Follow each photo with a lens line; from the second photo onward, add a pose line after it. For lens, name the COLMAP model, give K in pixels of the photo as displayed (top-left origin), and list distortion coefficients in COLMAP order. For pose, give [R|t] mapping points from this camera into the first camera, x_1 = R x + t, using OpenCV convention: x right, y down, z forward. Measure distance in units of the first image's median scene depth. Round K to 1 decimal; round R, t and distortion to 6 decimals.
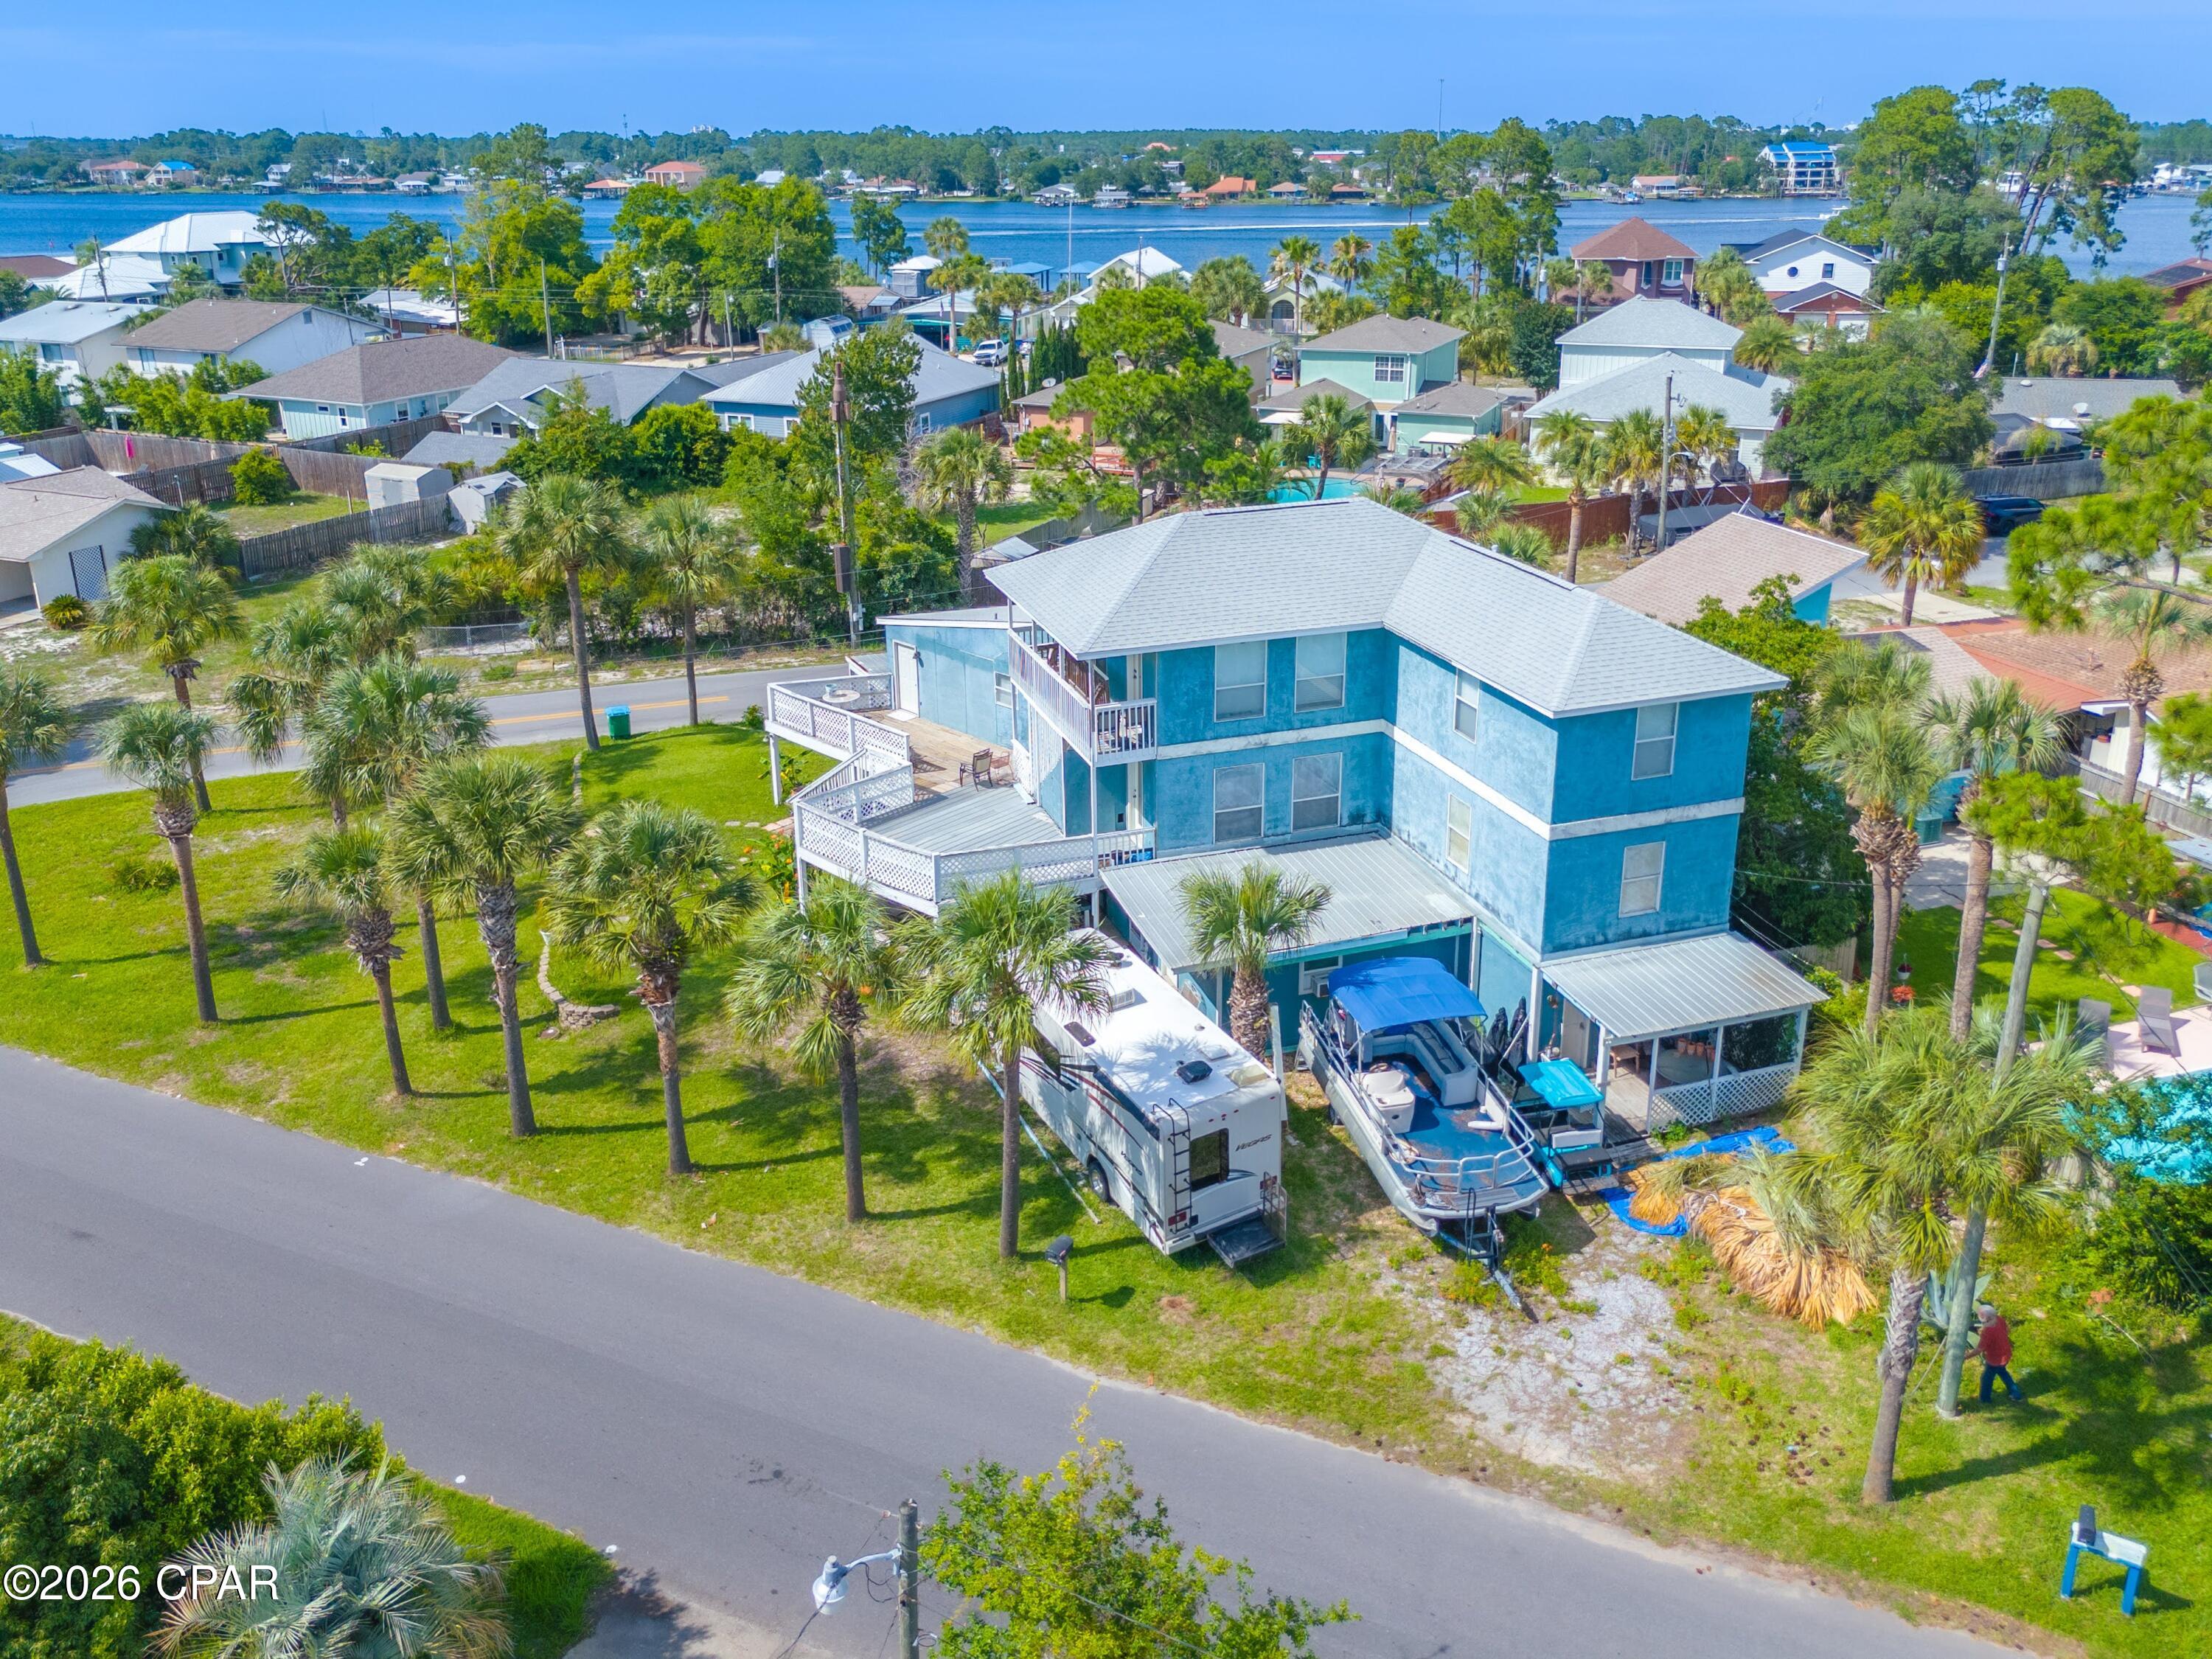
lens RADIAL K [[1711.7, 0, 1180.8], [0, 1711.7, 827.7], [0, 0, 1]] dist [0.055964, -0.052825]
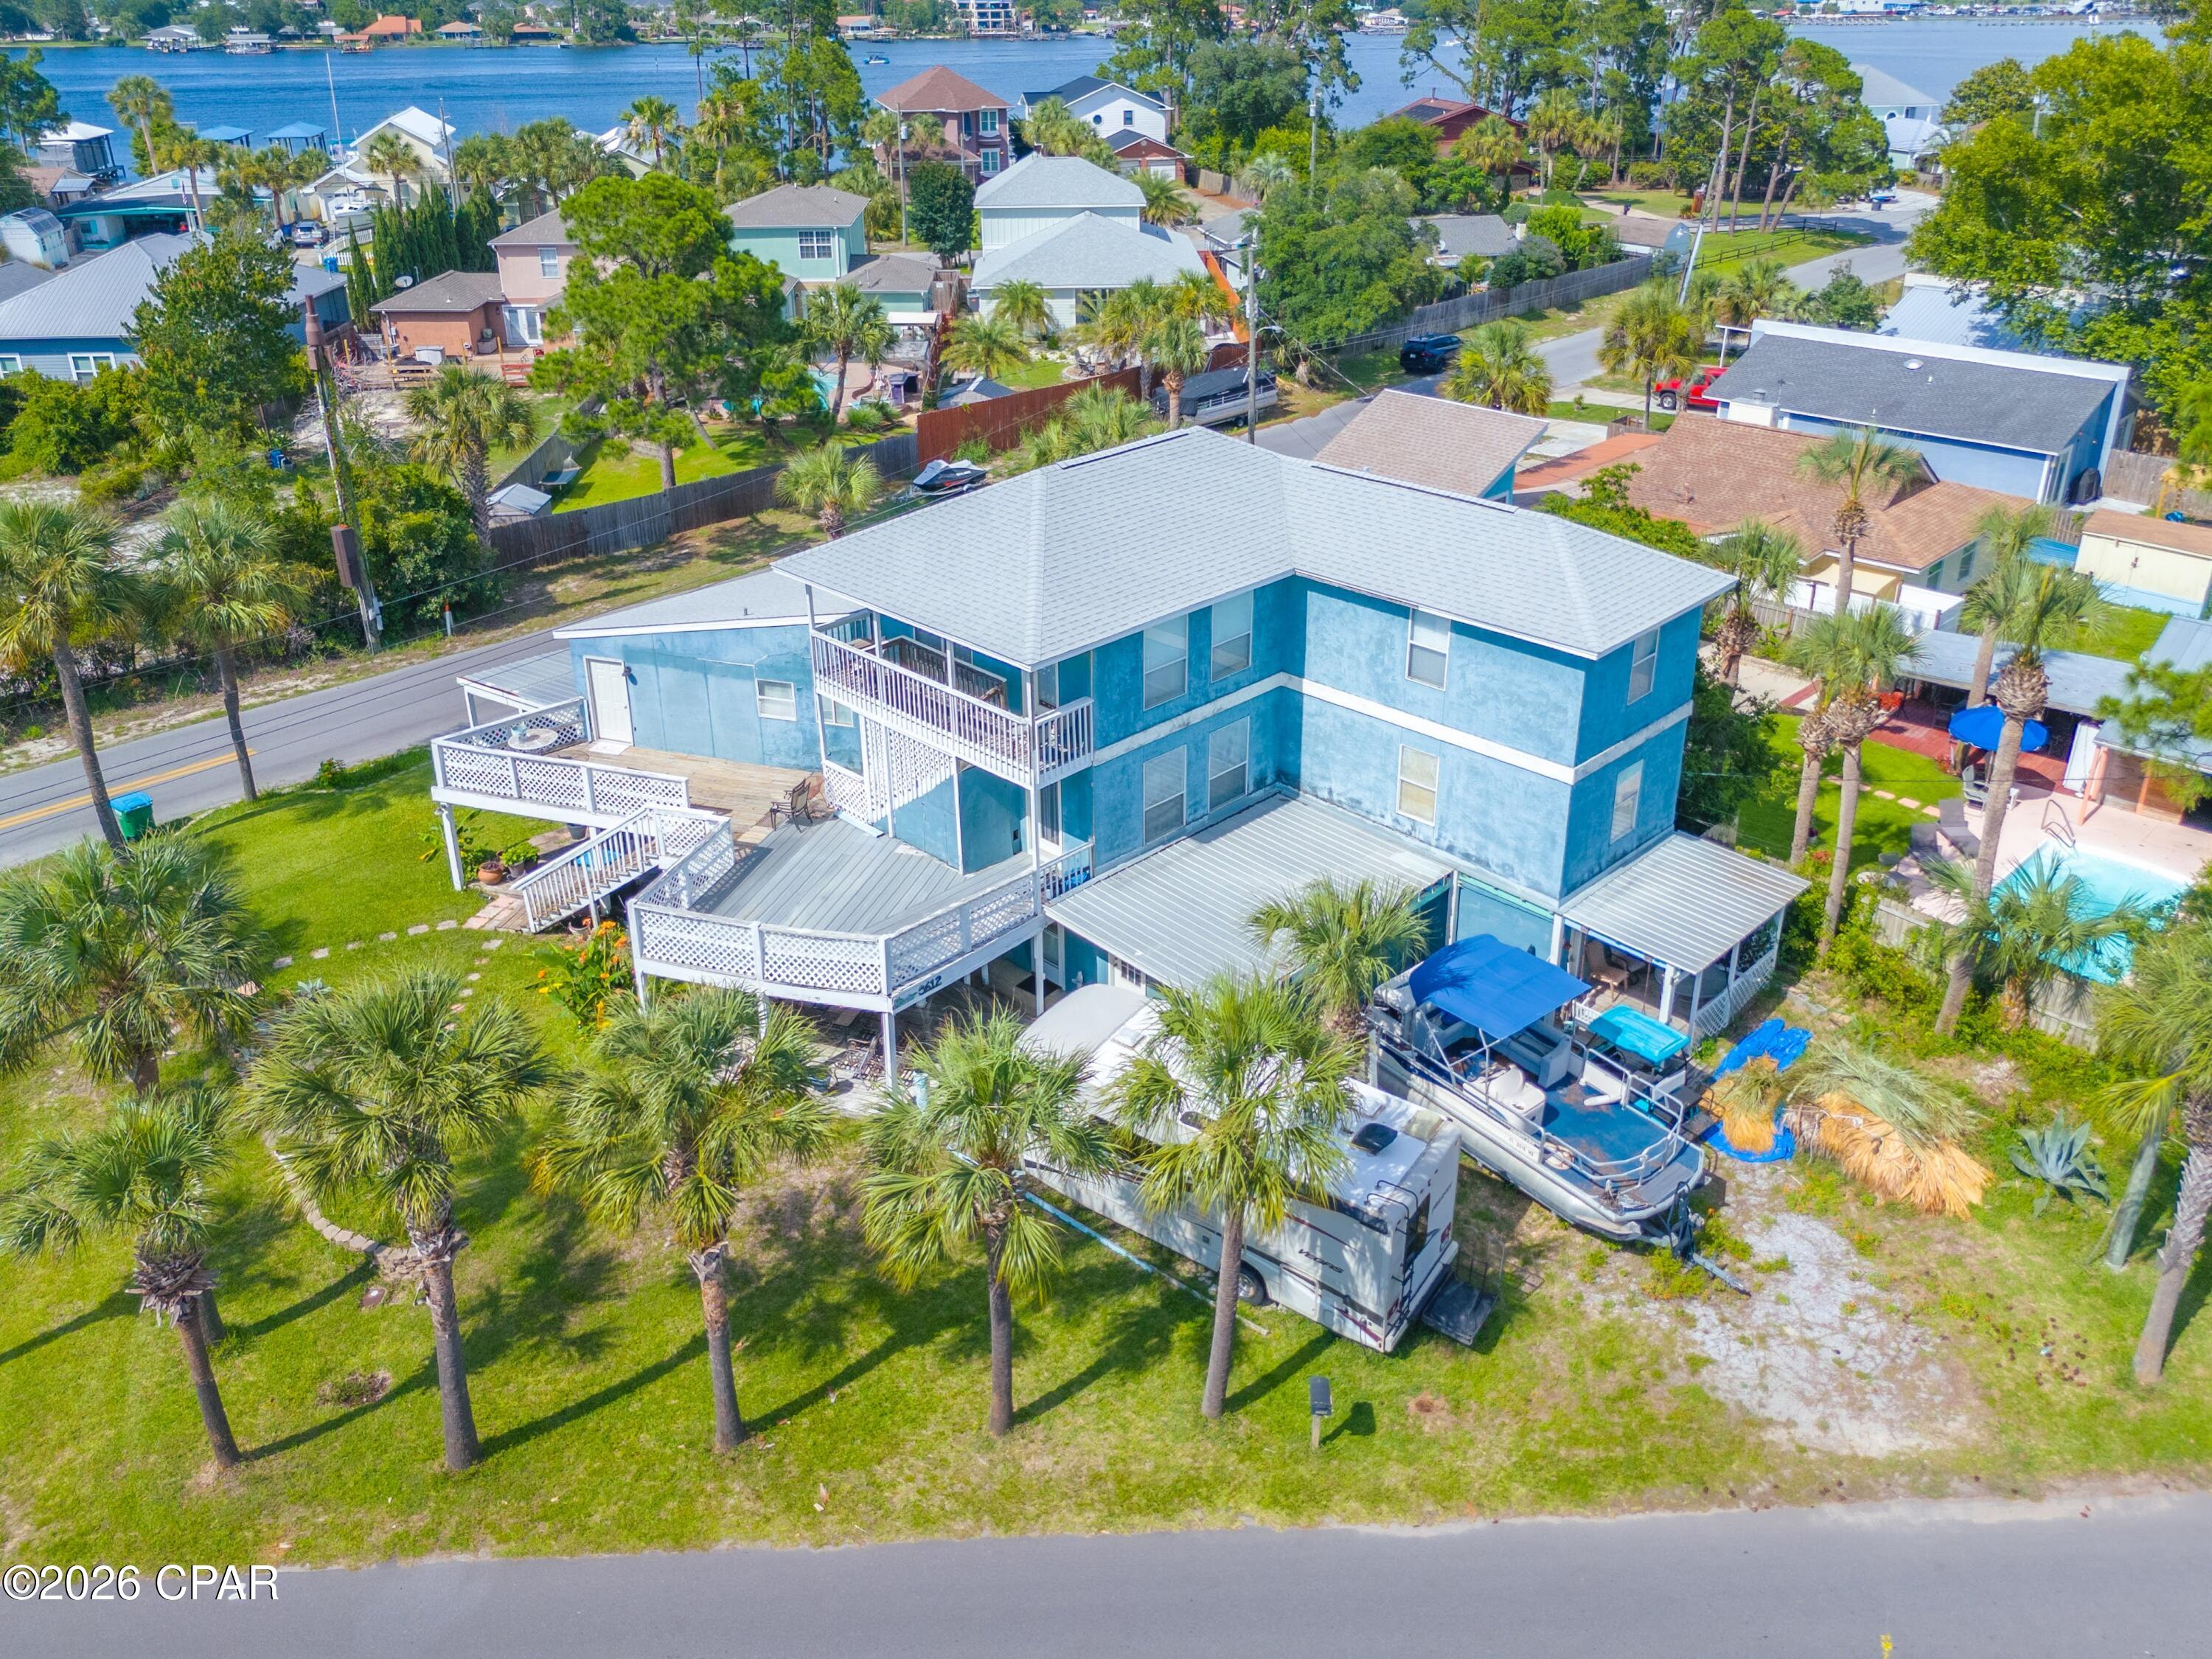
lens RADIAL K [[1655.9, 0, 1110.9], [0, 1655.9, 778.8], [0, 0, 1]] dist [0.050155, -0.040888]
pose [[0.892971, -0.192987, 0.406644, -0.330997], [0.163454, 0.980783, 0.106527, -0.116139], [-0.419387, -0.028658, 0.907355, 0.240279]]
